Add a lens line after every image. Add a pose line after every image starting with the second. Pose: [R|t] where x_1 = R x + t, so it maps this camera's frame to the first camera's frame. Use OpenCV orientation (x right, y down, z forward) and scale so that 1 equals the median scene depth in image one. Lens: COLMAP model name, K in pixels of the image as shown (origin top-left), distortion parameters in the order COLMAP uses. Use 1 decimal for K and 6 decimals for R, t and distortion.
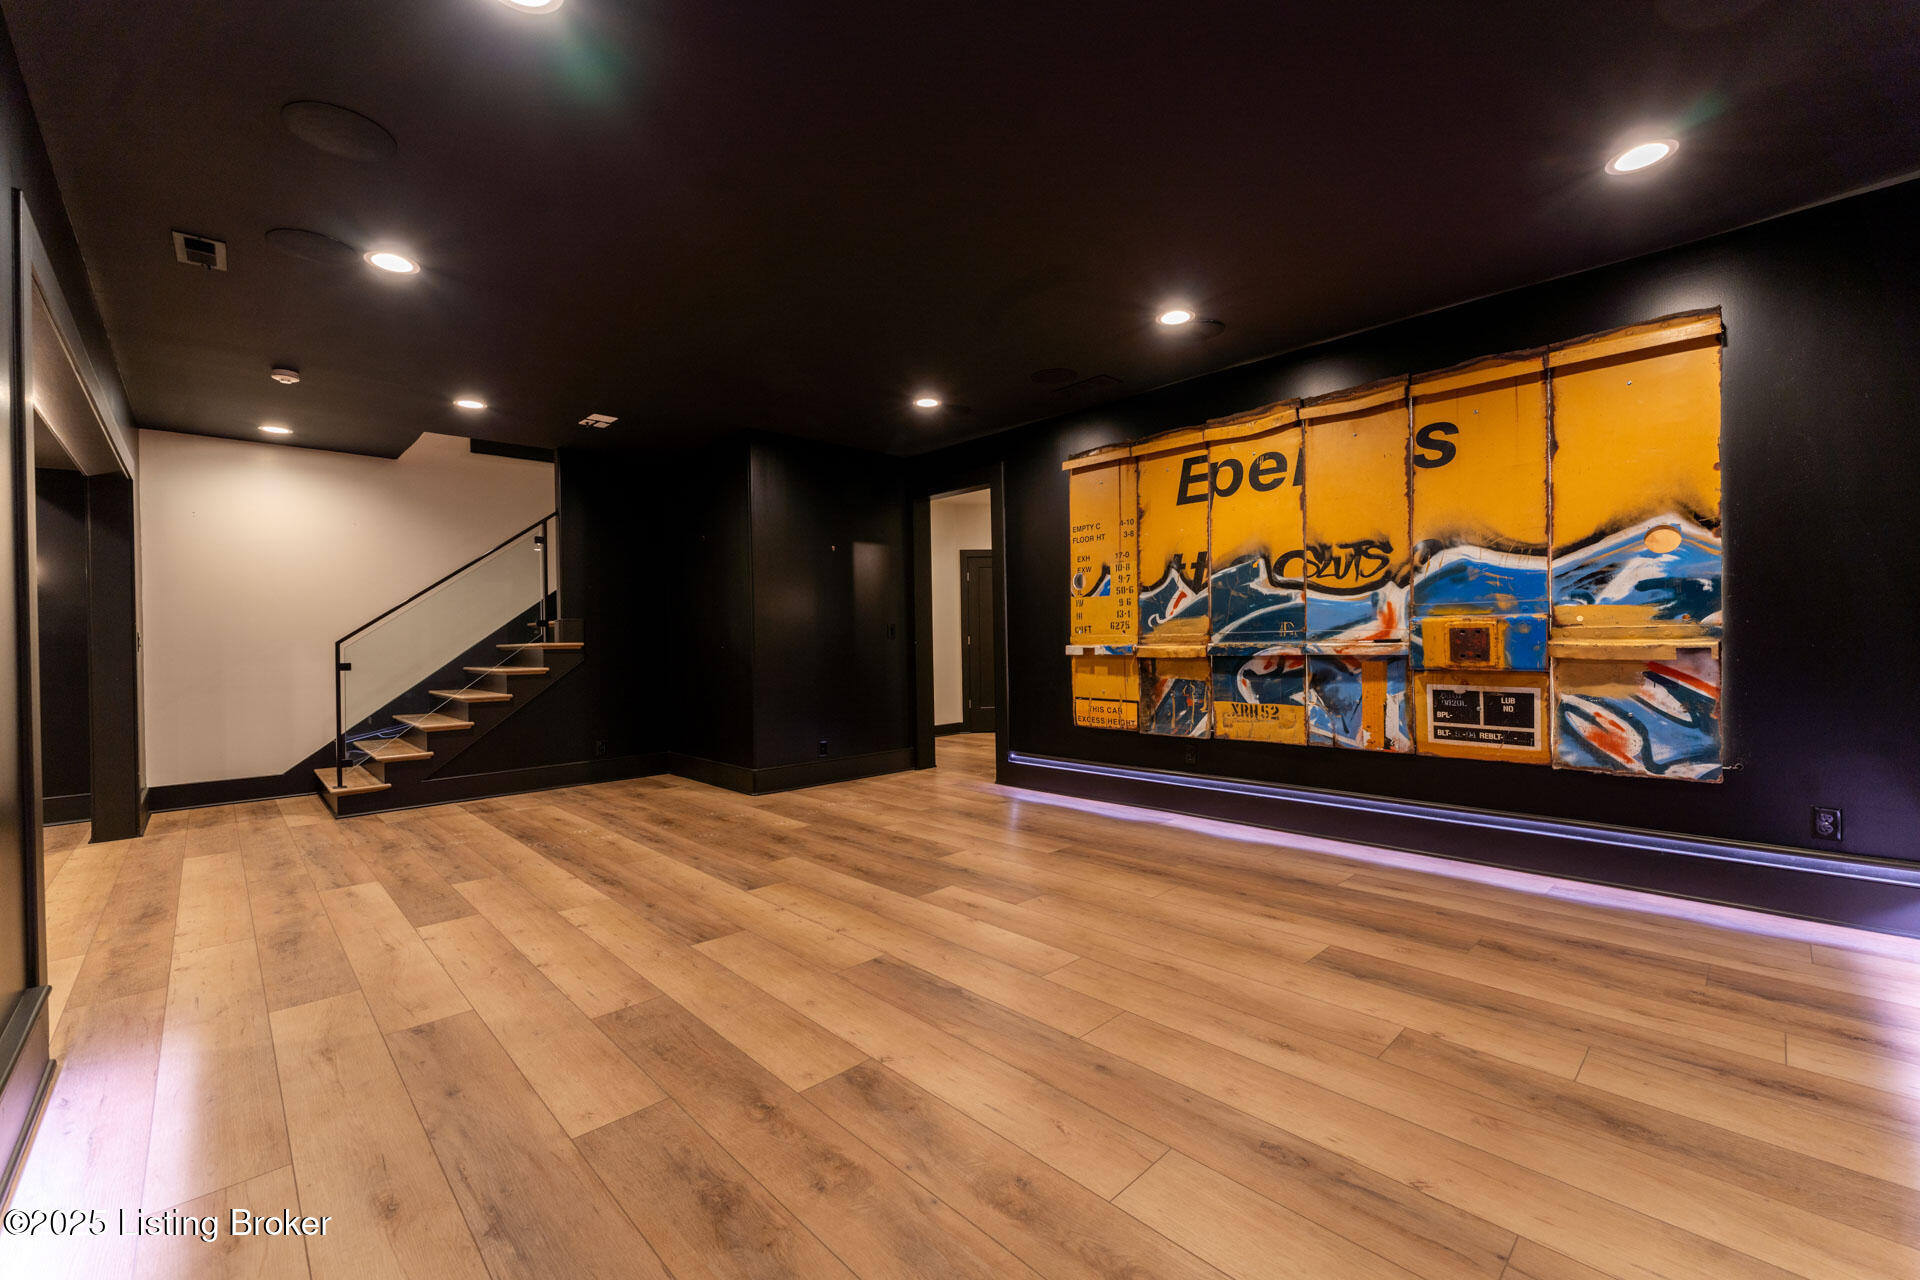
lens RADIAL K [[785.5, 0, 960.7], [0, 785.5, 642.2], [0, 0, 1]] dist [-0.005296, 0.000029]
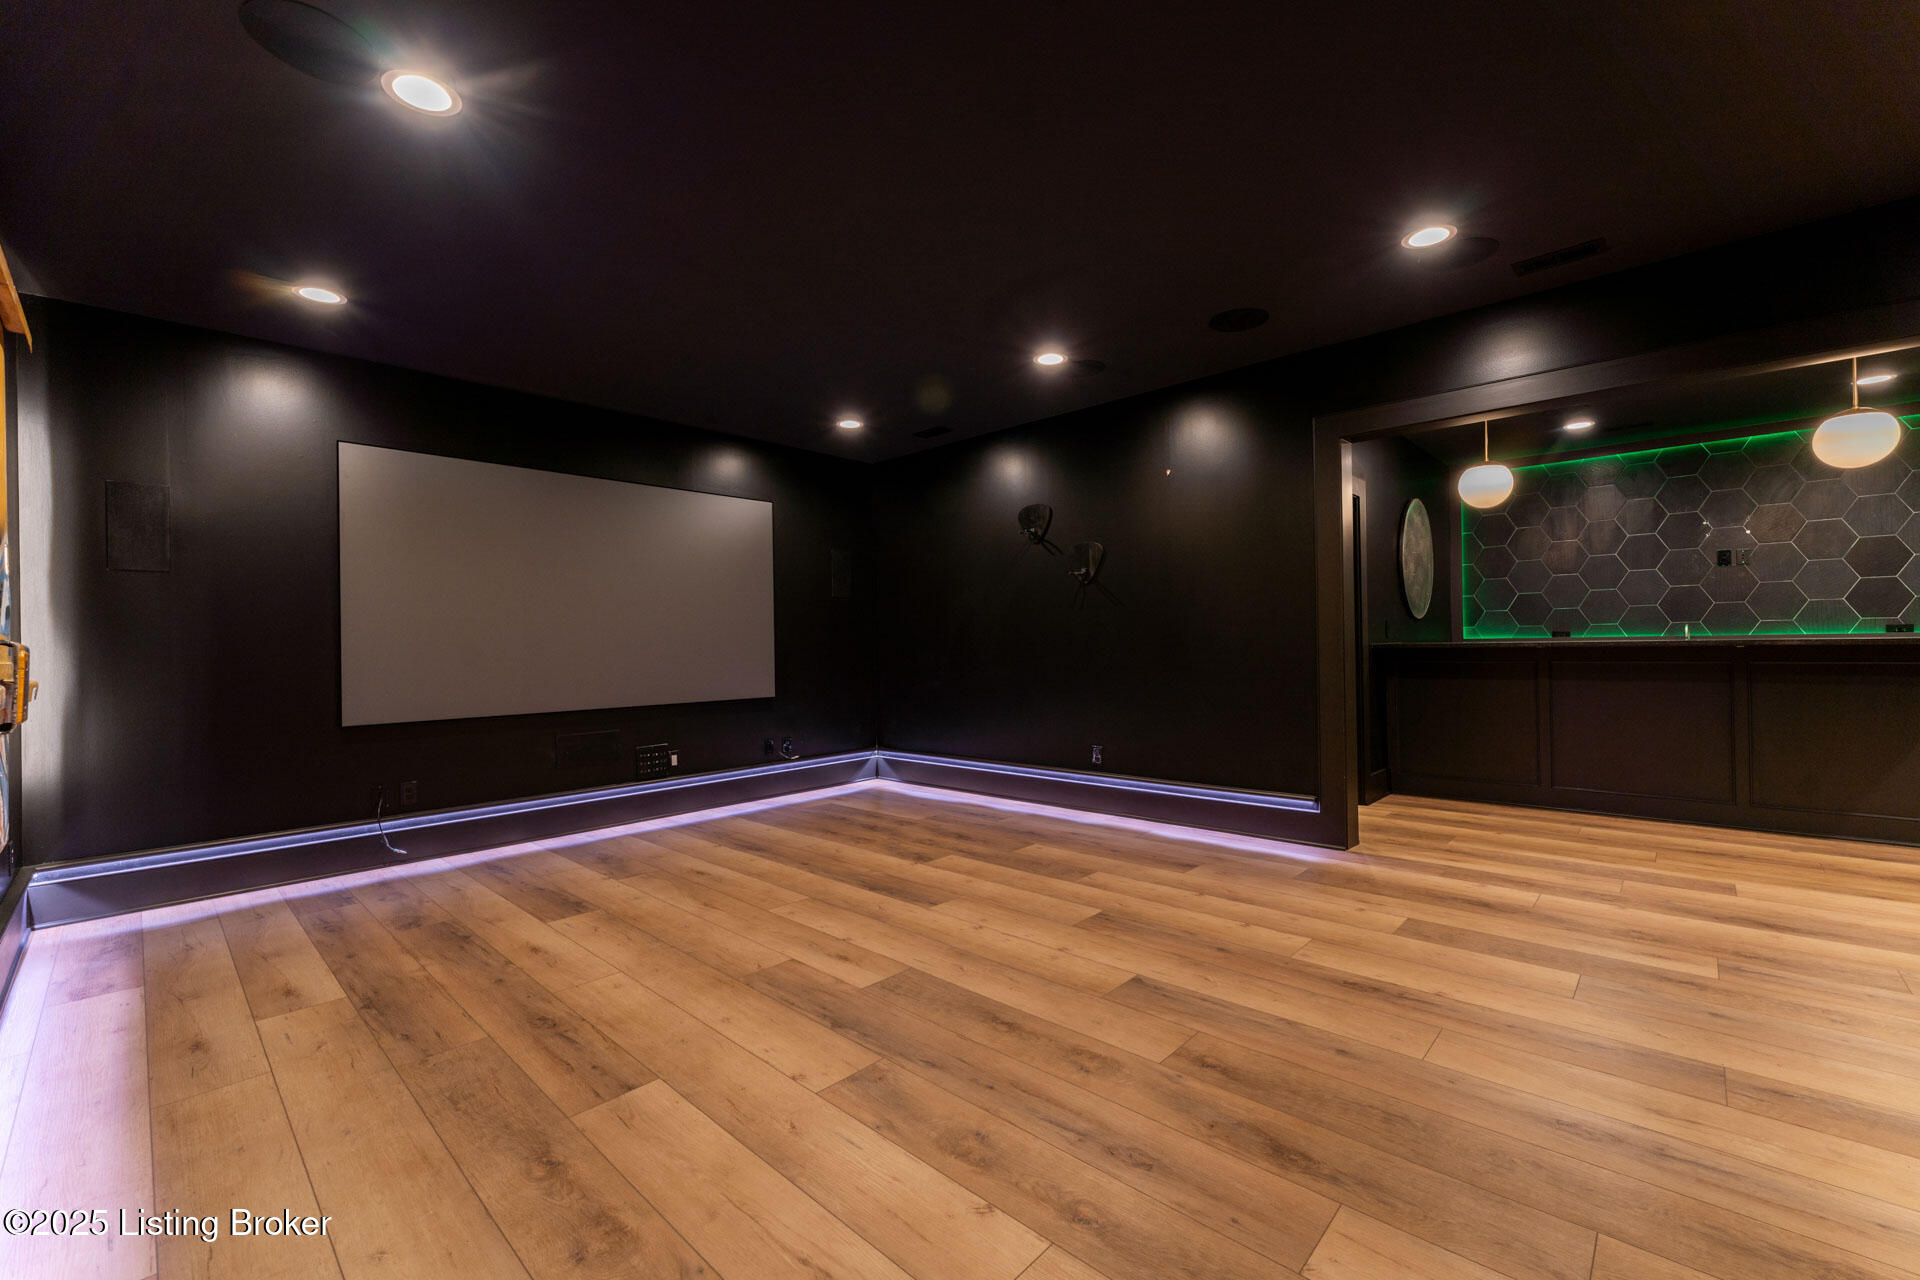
lens RADIAL K [[785.5, 0, 959.2], [0, 785.5, 643.9], [0, 0, 1]] dist [-0.005296, 0.000029]
pose [[-0.998161, 0.036522, -0.048382, -0.087297], [0.036464, 0.999333, 0.002089, -0.006977], [0.048426, 0.000321, -0.998827, 1.932032]]
